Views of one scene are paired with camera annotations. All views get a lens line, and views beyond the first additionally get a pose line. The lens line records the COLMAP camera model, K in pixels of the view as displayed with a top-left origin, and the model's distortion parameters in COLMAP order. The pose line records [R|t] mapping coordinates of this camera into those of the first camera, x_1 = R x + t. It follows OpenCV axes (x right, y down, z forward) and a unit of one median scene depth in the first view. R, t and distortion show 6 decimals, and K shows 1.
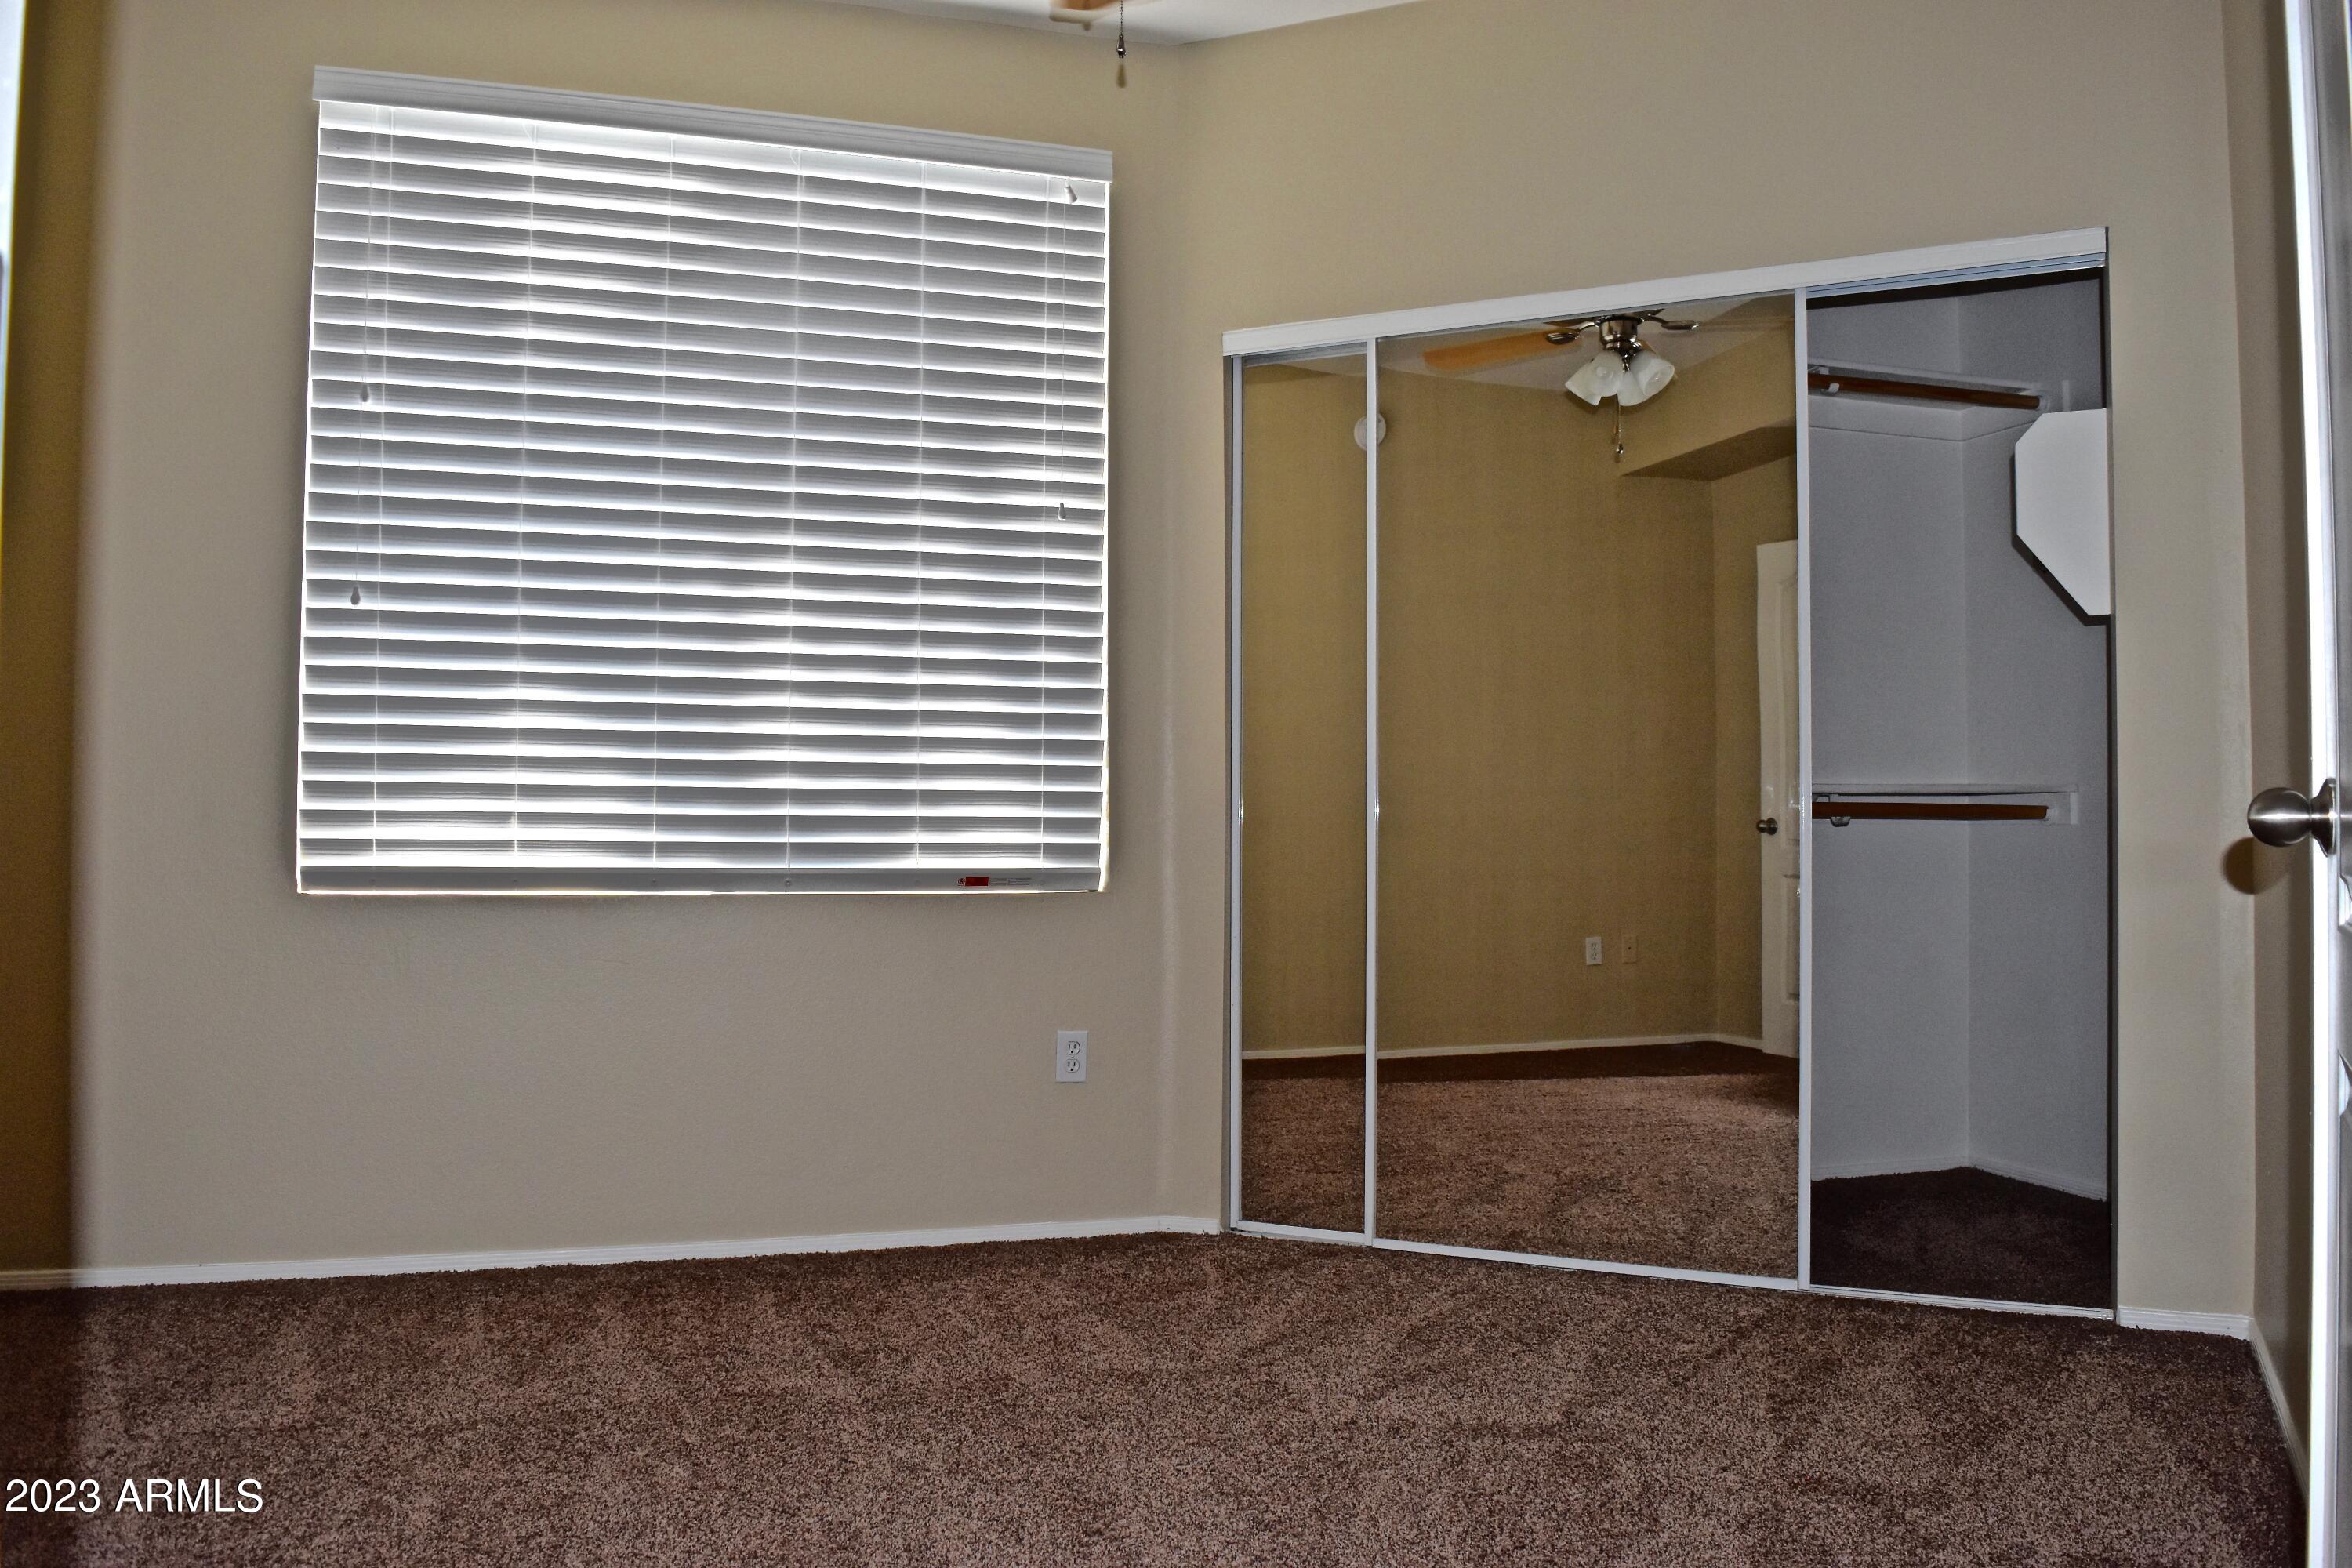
lens RADIAL K [[1768.0, 0, 1156.5], [0, 1768.0, 778.9], [0, 0, 1]] dist [-0.007487, -0.030455]
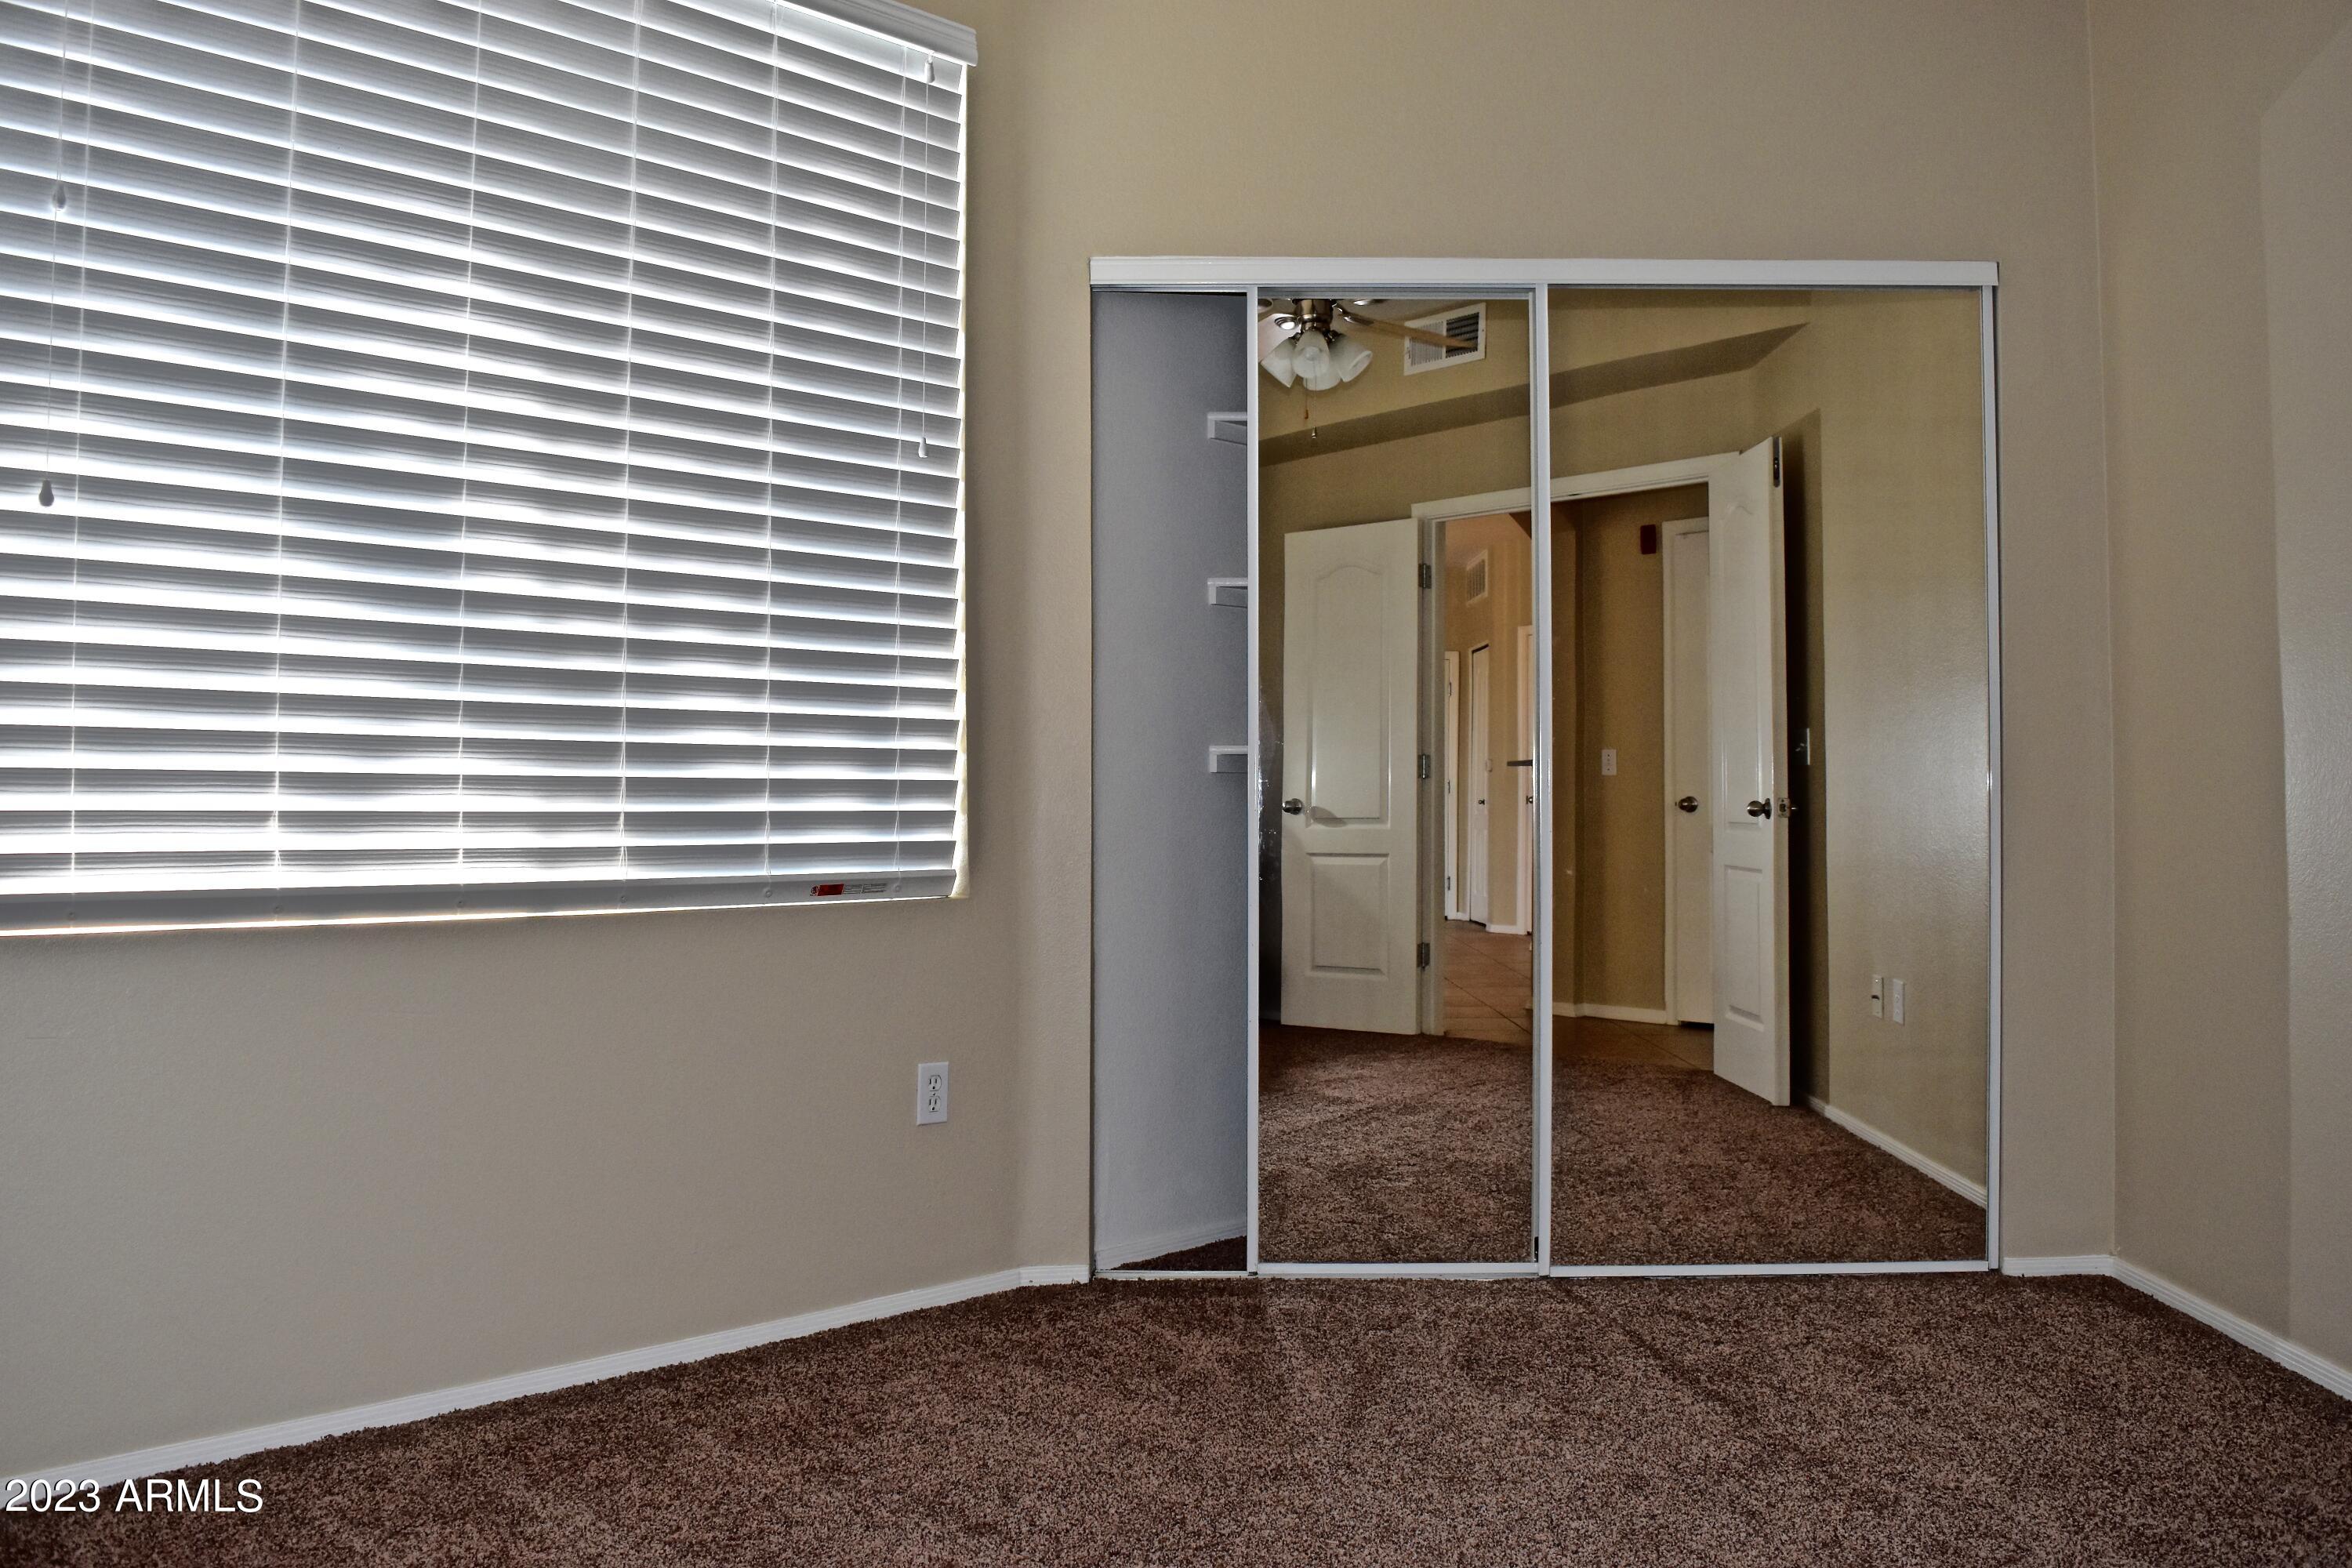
lens RADIAL K [[1768.0, 0, 1182.0], [0, 1768.0, 781.6], [0, 0, 1]] dist [-0.007487, -0.030455]
pose [[0.916963, -0.004462, 0.398947, -0.275508], [0.003209, 0.999988, 0.003809, 0.005198], [-0.398959, -0.002212, 0.916966, 0.178519]]
